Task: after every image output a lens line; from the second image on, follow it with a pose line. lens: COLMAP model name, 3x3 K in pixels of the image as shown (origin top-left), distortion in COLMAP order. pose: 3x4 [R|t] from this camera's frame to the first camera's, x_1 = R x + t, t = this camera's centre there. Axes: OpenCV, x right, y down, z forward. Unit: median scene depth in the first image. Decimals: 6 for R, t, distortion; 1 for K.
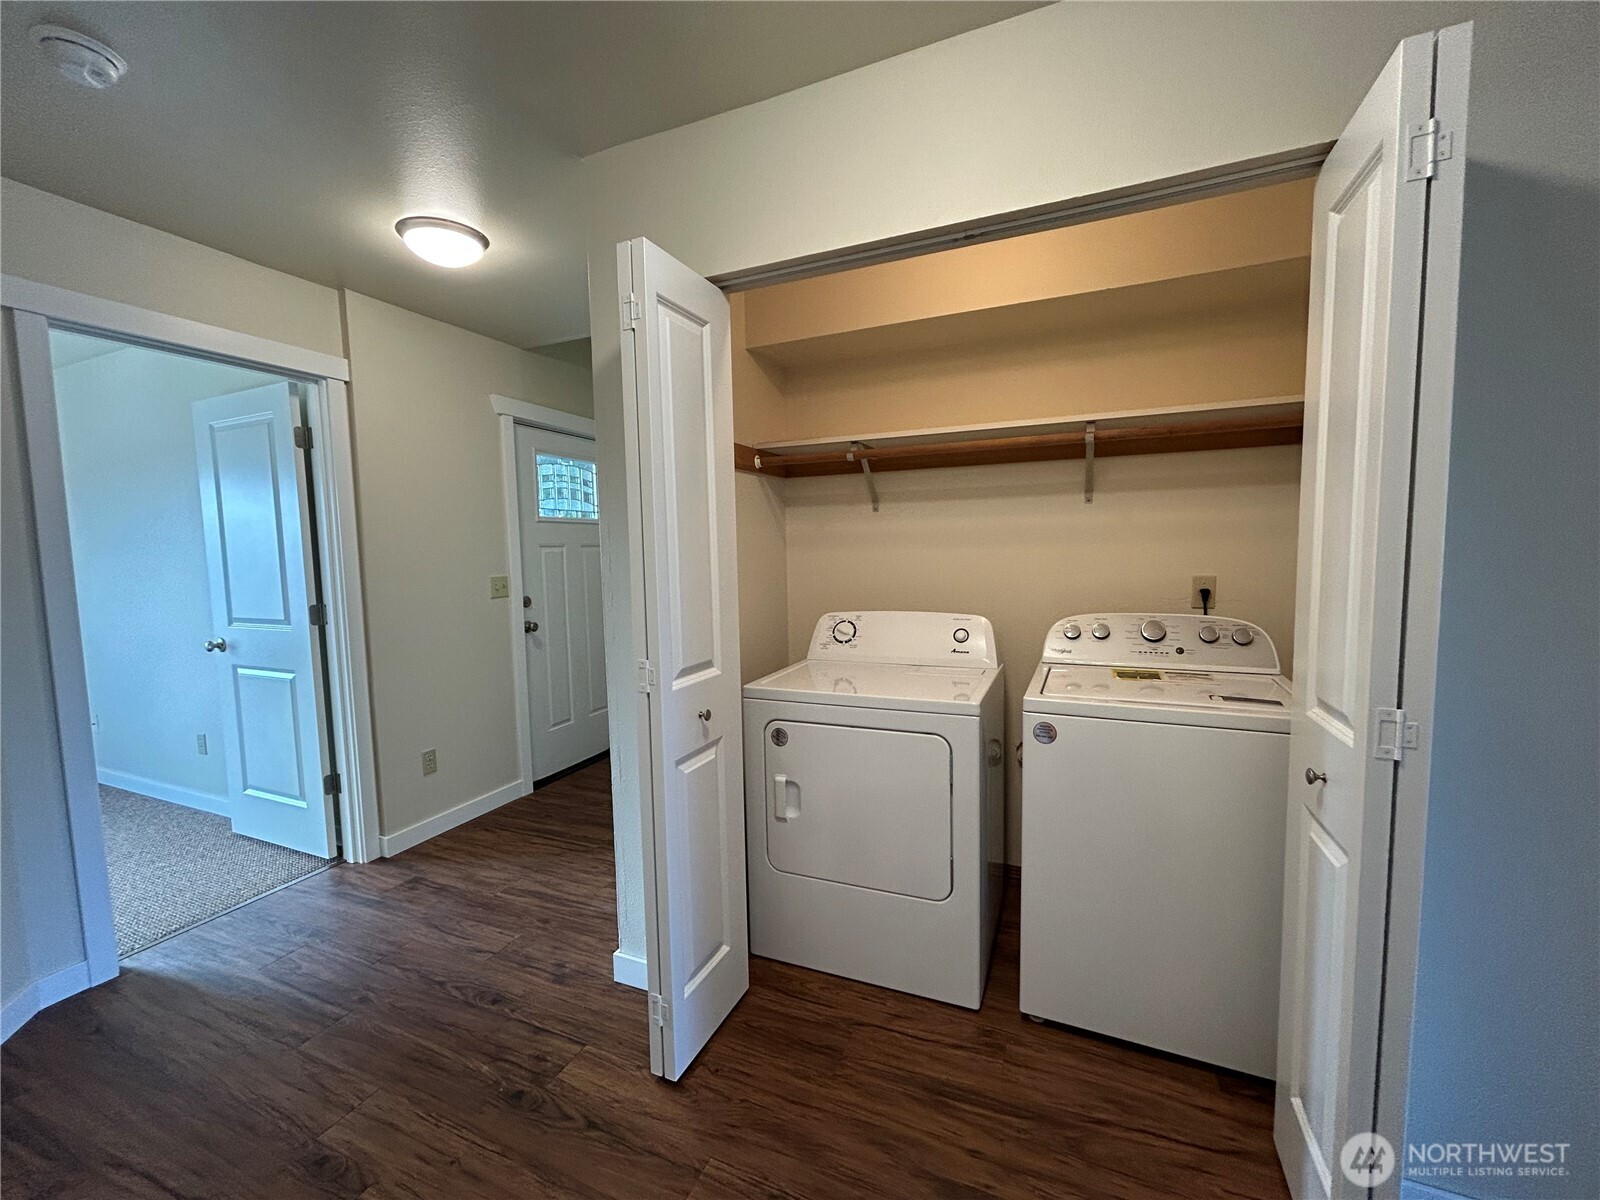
lens RADIAL K [[642.9, 0, 801.9], [0, 642.9, 600.1], [0, 0, 1]] dist [-0.001100, 0.000853]
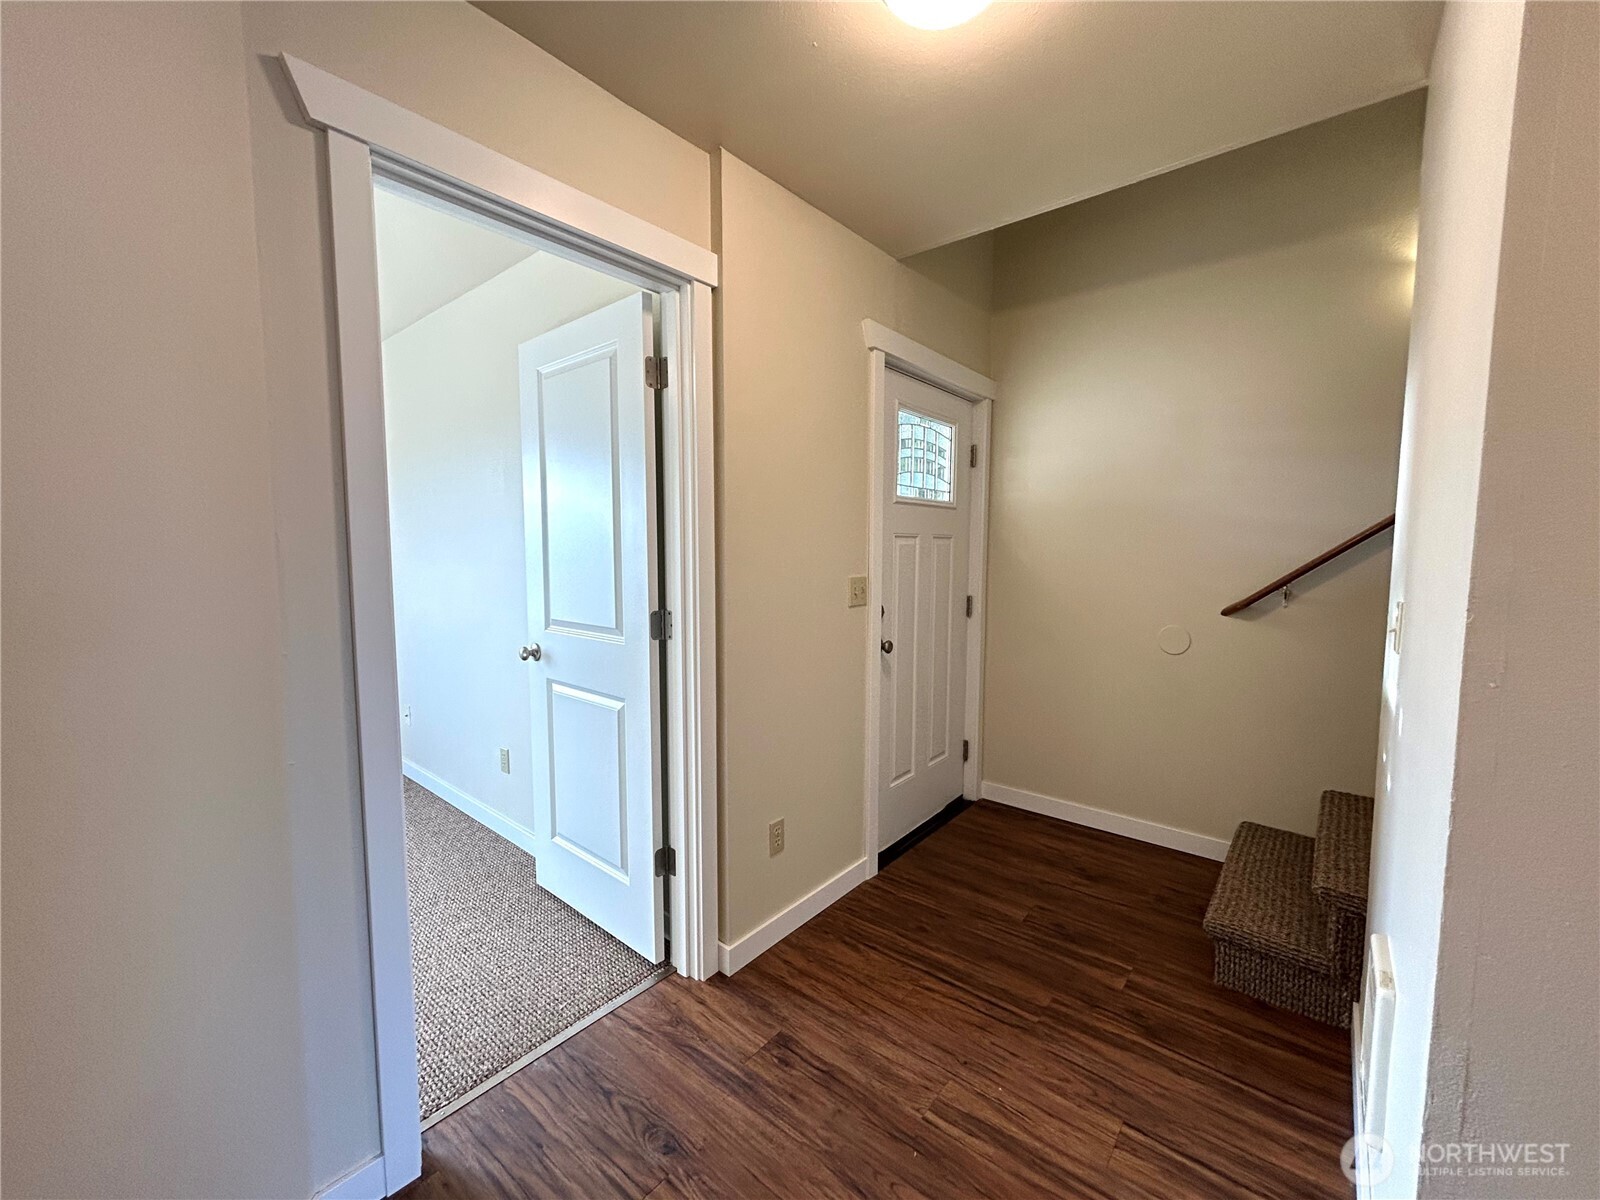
lens RADIAL K [[642.9, 0, 801.9], [0, 642.9, 600.1], [0, 0, 1]] dist [-0.001100, 0.000853]
pose [[0.957832, 0.043452, -0.284023, -0.388045], [-0.042739, 0.999048, 0.008709, -0.016850], [0.284131, 0.003797, 0.958778, 0.351725]]
